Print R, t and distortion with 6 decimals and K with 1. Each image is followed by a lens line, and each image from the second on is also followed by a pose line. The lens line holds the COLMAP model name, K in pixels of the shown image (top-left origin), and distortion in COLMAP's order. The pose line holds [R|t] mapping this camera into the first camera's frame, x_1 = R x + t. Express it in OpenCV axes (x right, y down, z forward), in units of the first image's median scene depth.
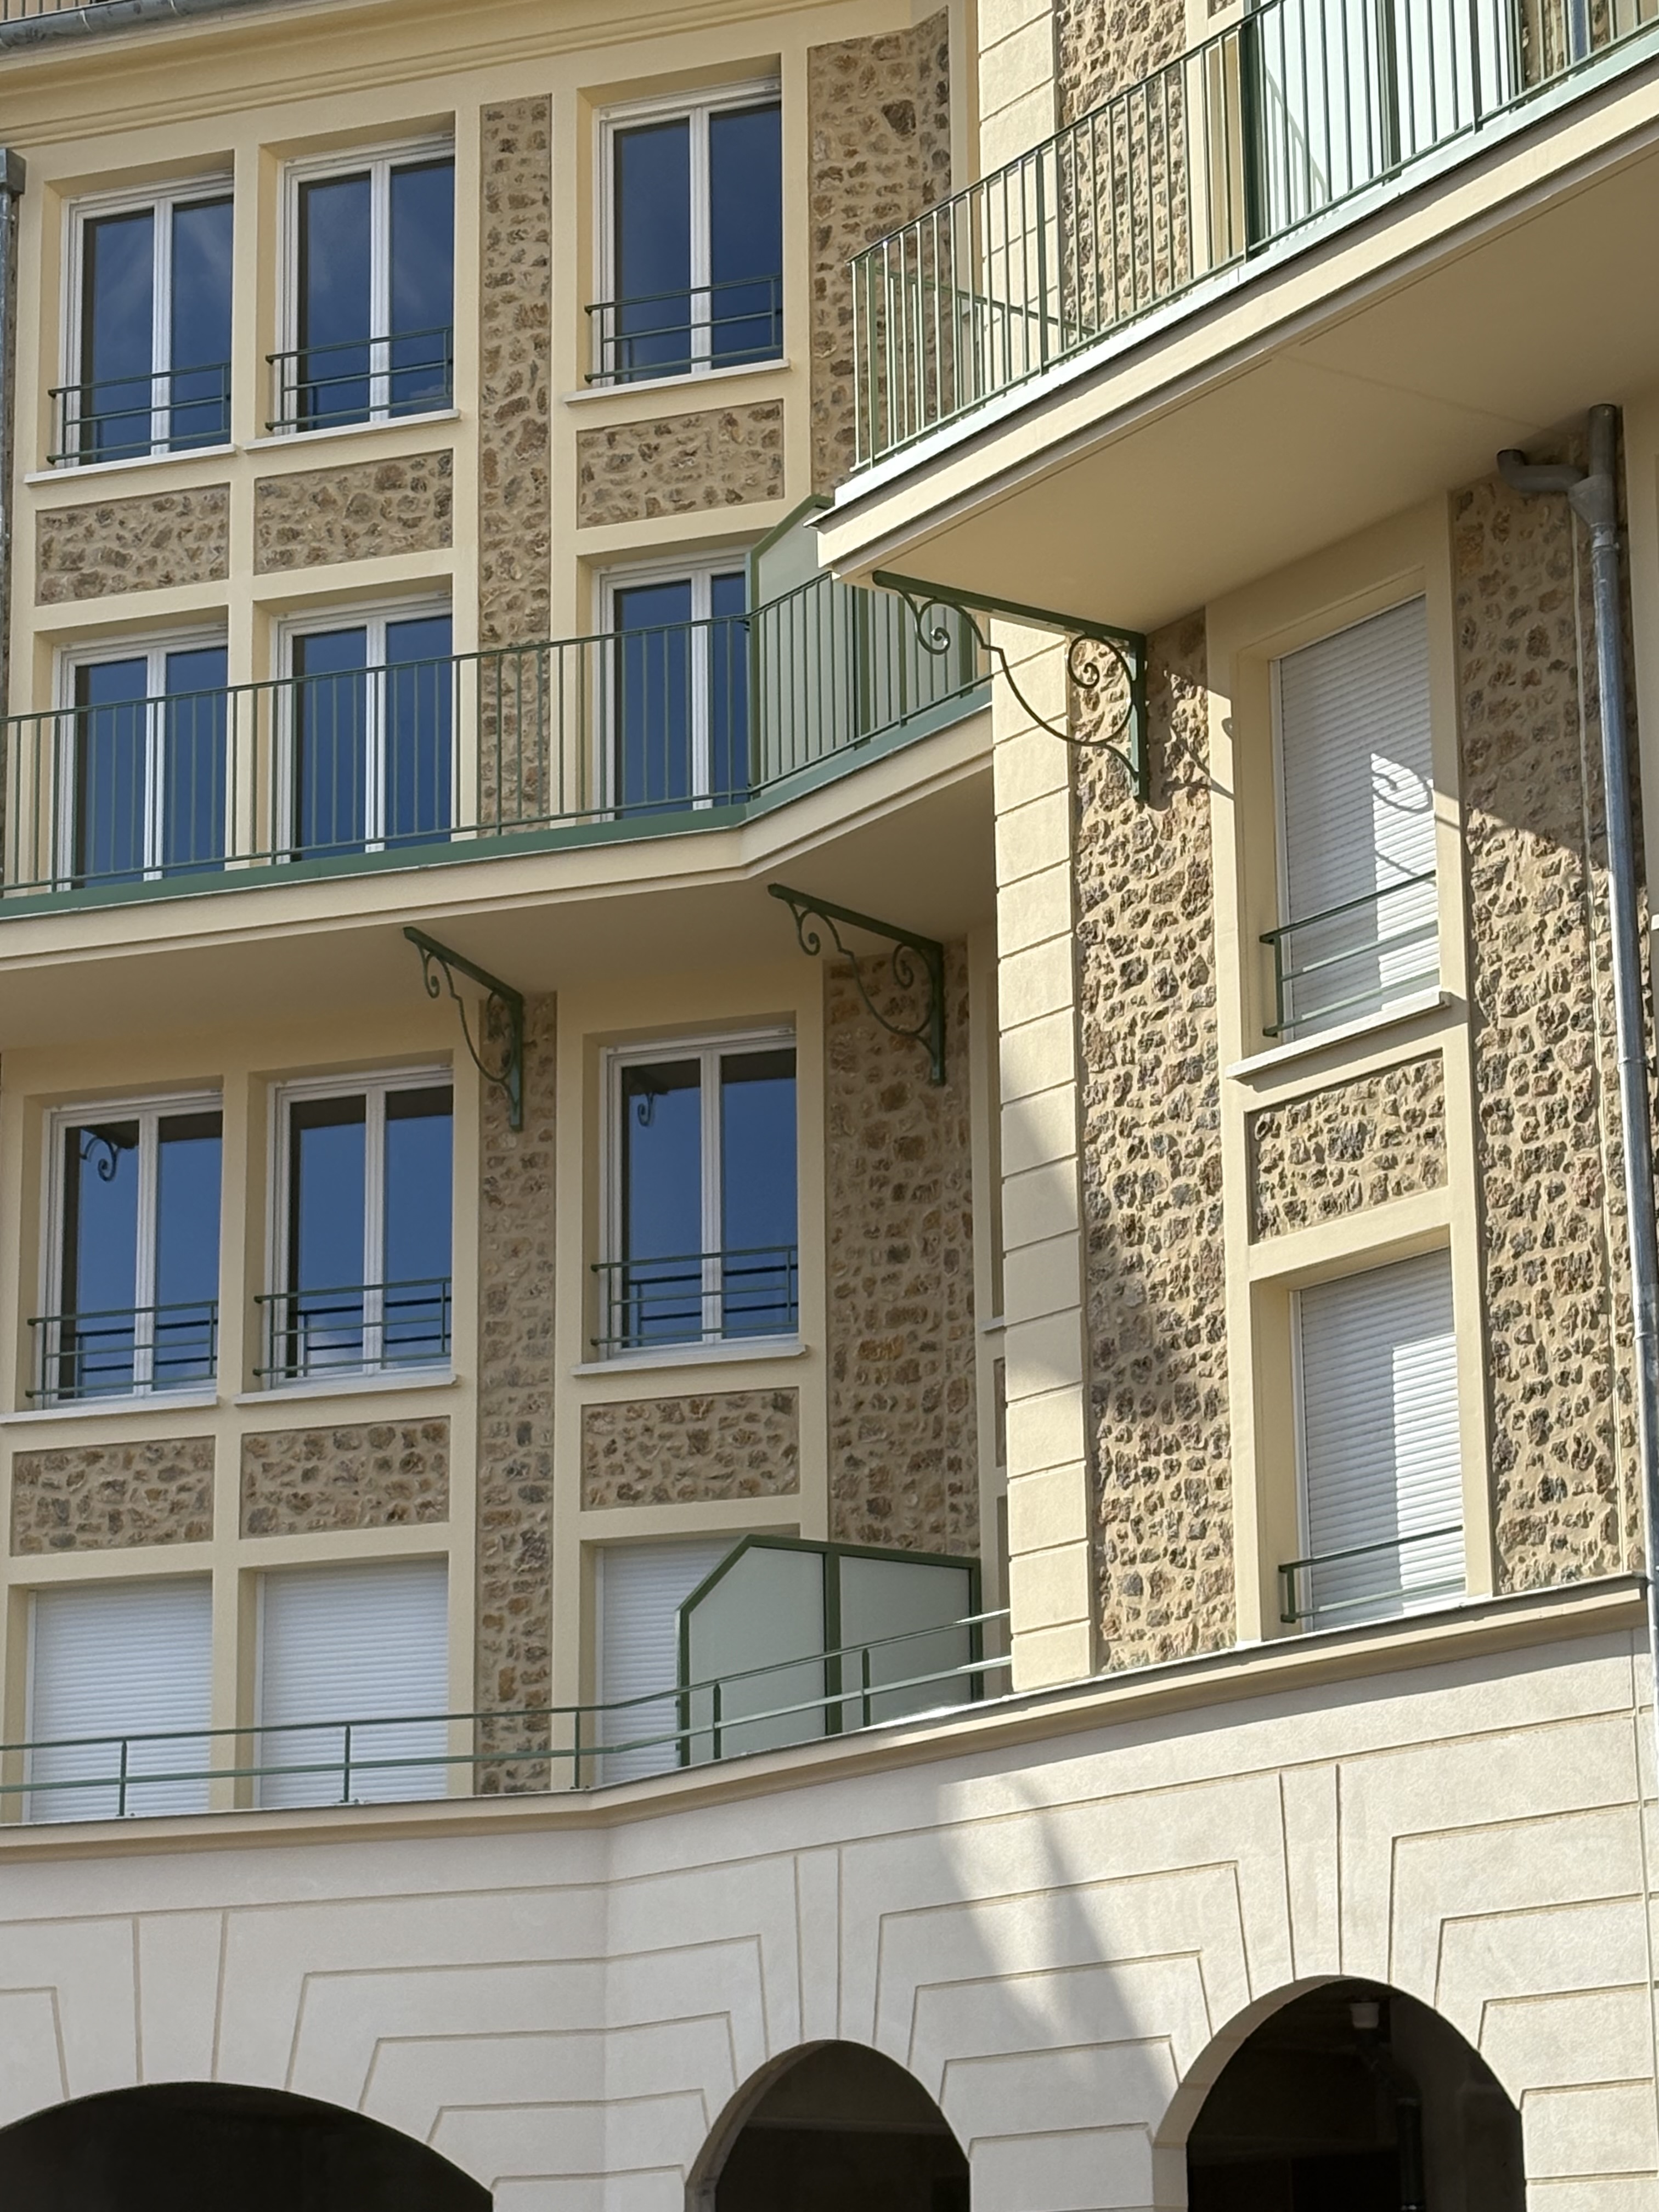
lens RADIAL K [[5209.2, 0, 830.0], [0, 5209.2, 1108.7], [0, 0, 1]] dist [0.121855, 0.000000]
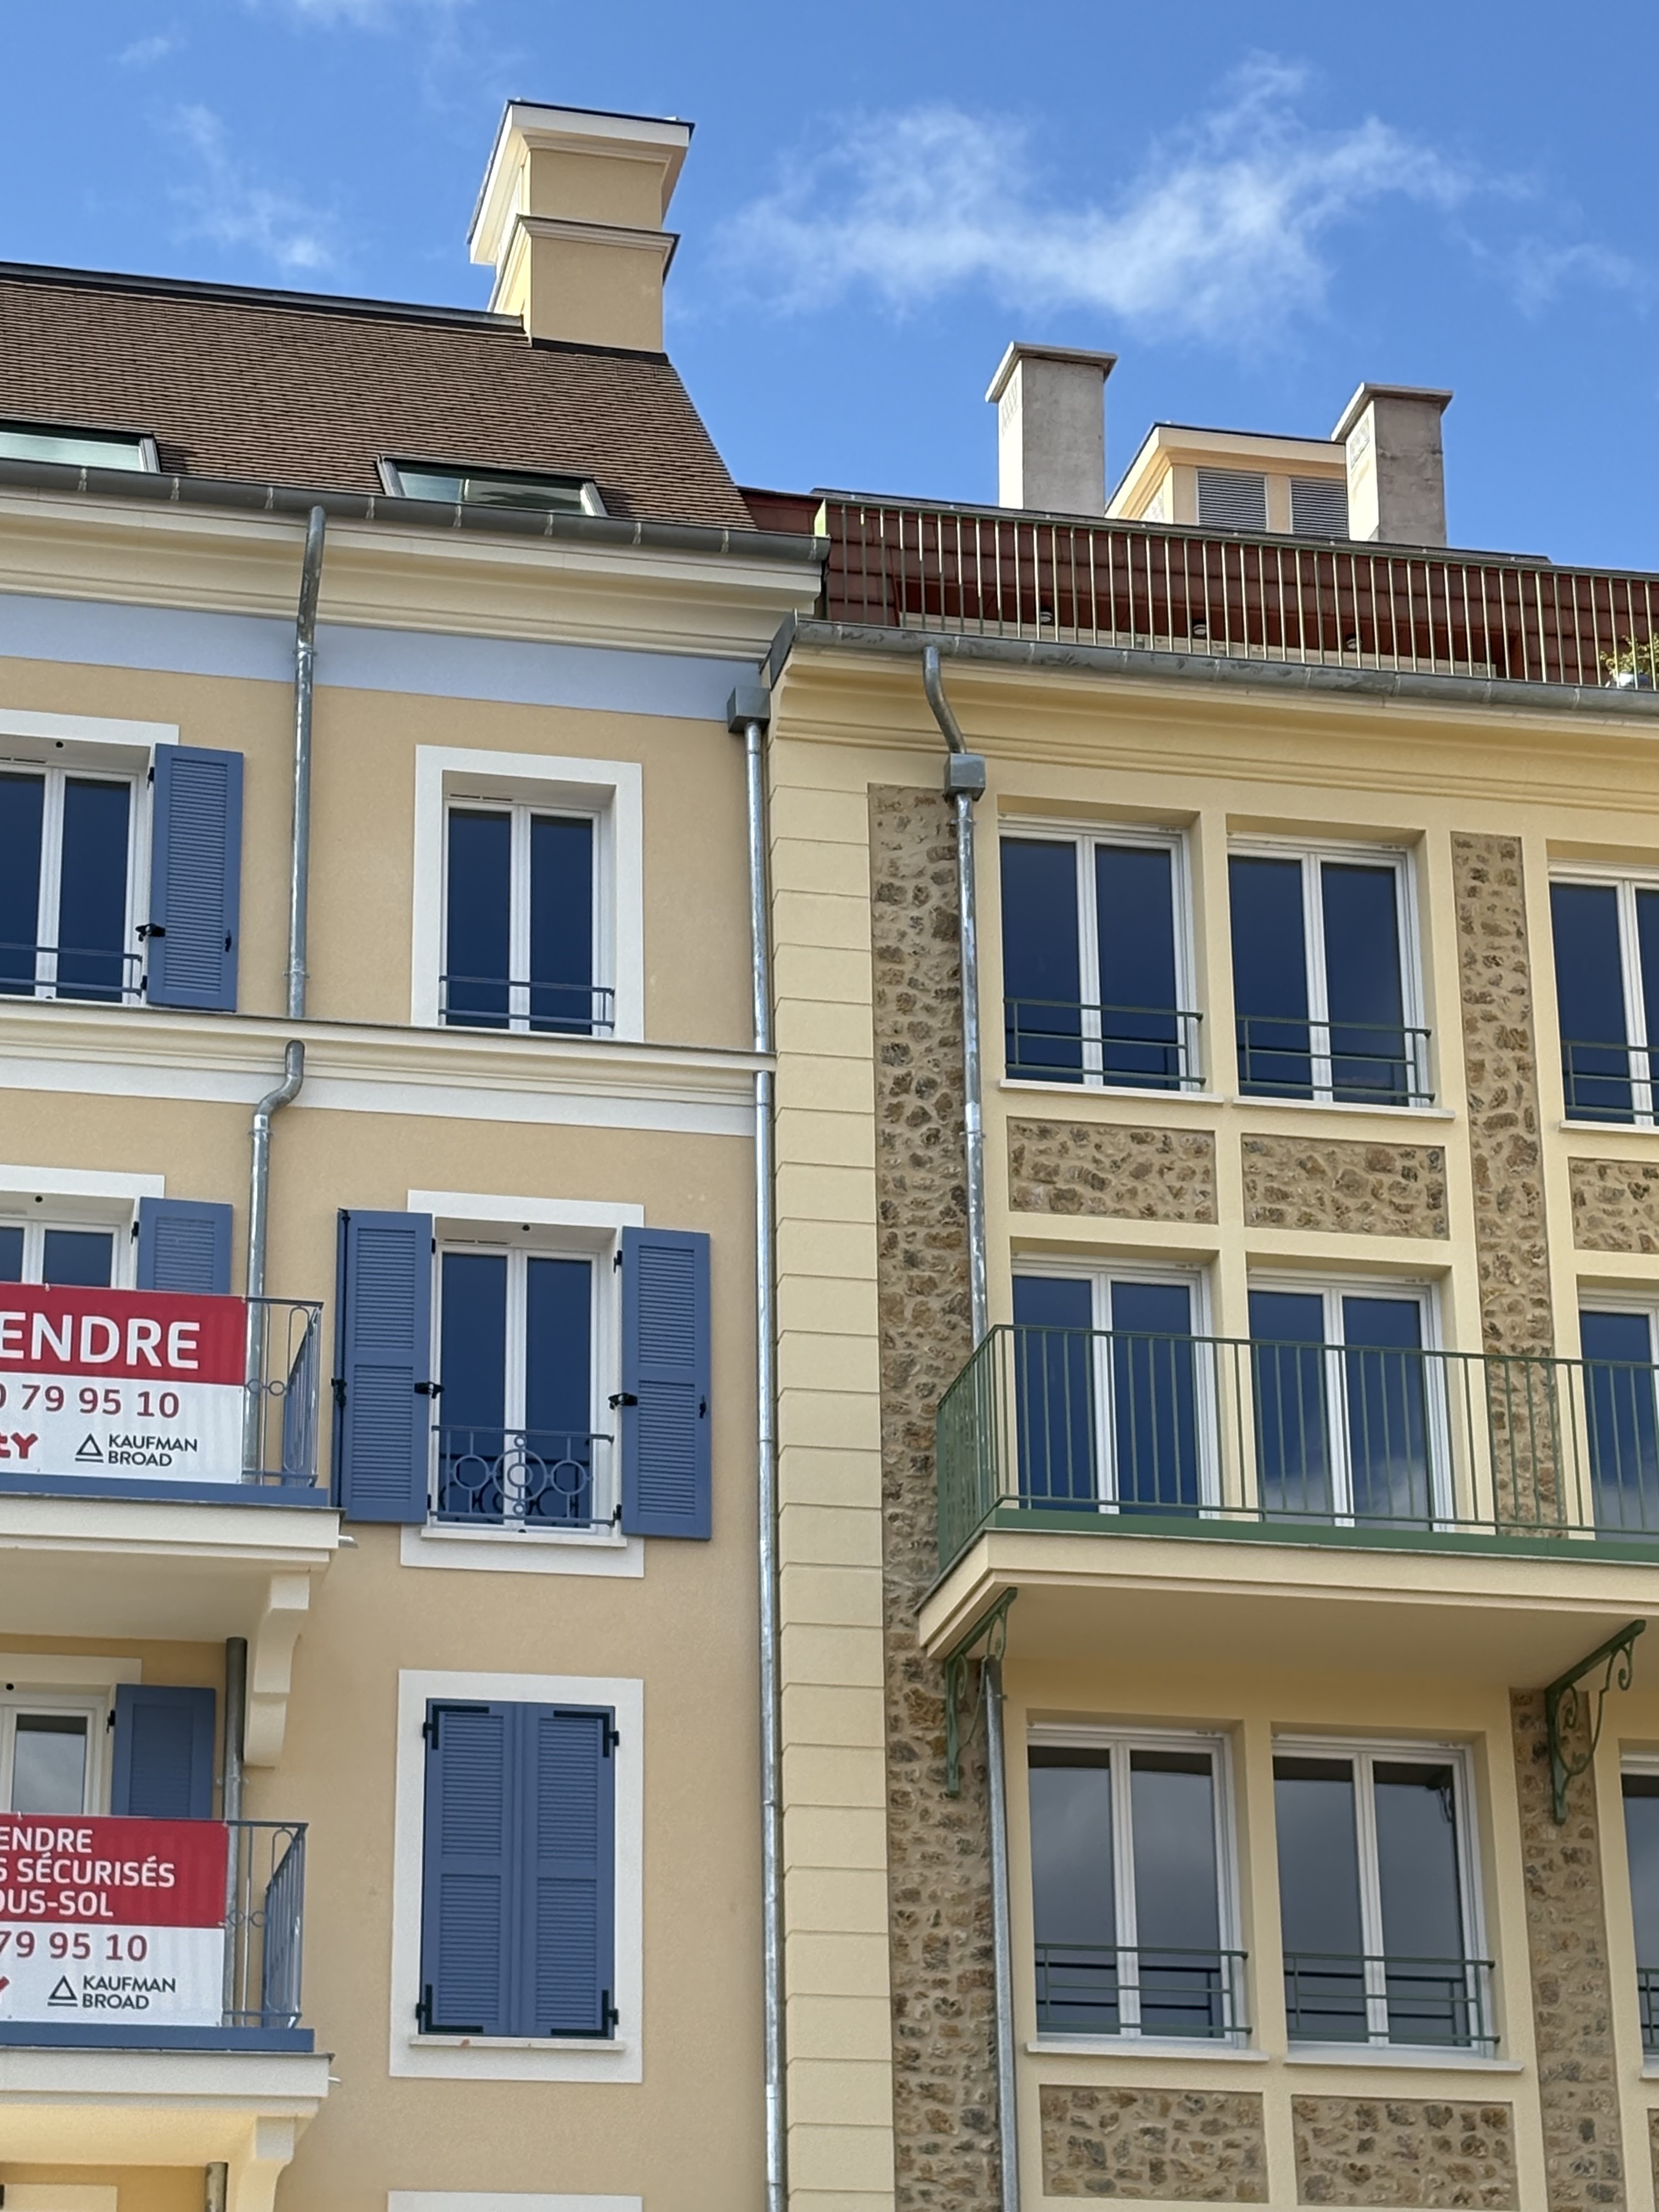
lens RADIAL K [[4901.2, 0, 830.7], [0, 4901.2, 1109.2], [0, 0, 1]] dist [0.077904, 0.000000]
pose [[0.853516, 0.209670, 0.477021, -0.641629], [-0.132890, 0.972787, -0.189804, 0.066803], [-0.503837, 0.098609, 0.858152, 0.228396]]
